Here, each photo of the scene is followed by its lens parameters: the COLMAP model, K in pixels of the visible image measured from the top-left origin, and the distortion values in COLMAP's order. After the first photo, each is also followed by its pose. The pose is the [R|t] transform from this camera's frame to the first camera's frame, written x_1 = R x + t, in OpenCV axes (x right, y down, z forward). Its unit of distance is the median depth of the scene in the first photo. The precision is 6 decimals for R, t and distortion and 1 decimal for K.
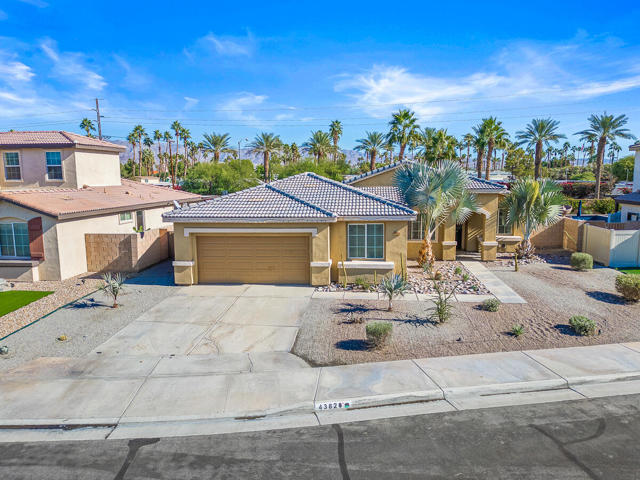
lens RADIAL K [[451.5, 0, 320.1], [0, 451.5, 238.5], [0, 0, 1]] dist [0.028668, -0.008710]
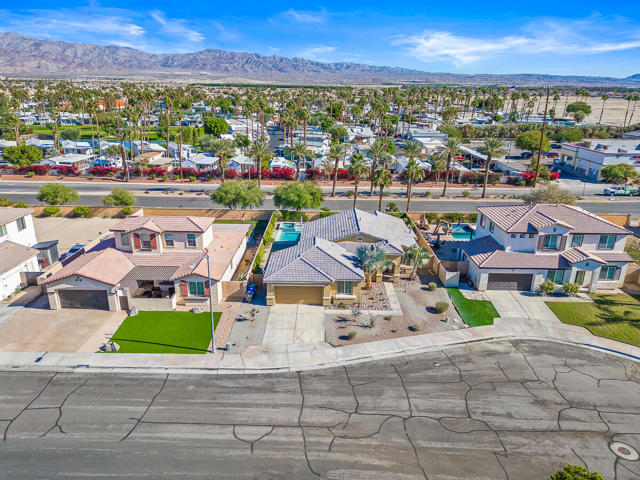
lens RADIAL K [[451.5, 0, 320.5], [0, 451.5, 240.9], [0, 0, 1]] dist [0.028668, -0.008710]
pose [[0.993348, -0.010673, 0.114653, -0.395042], [-0.014327, 0.976503, 0.215026, -0.977573], [-0.114254, -0.215238, 0.969855, -1.683362]]
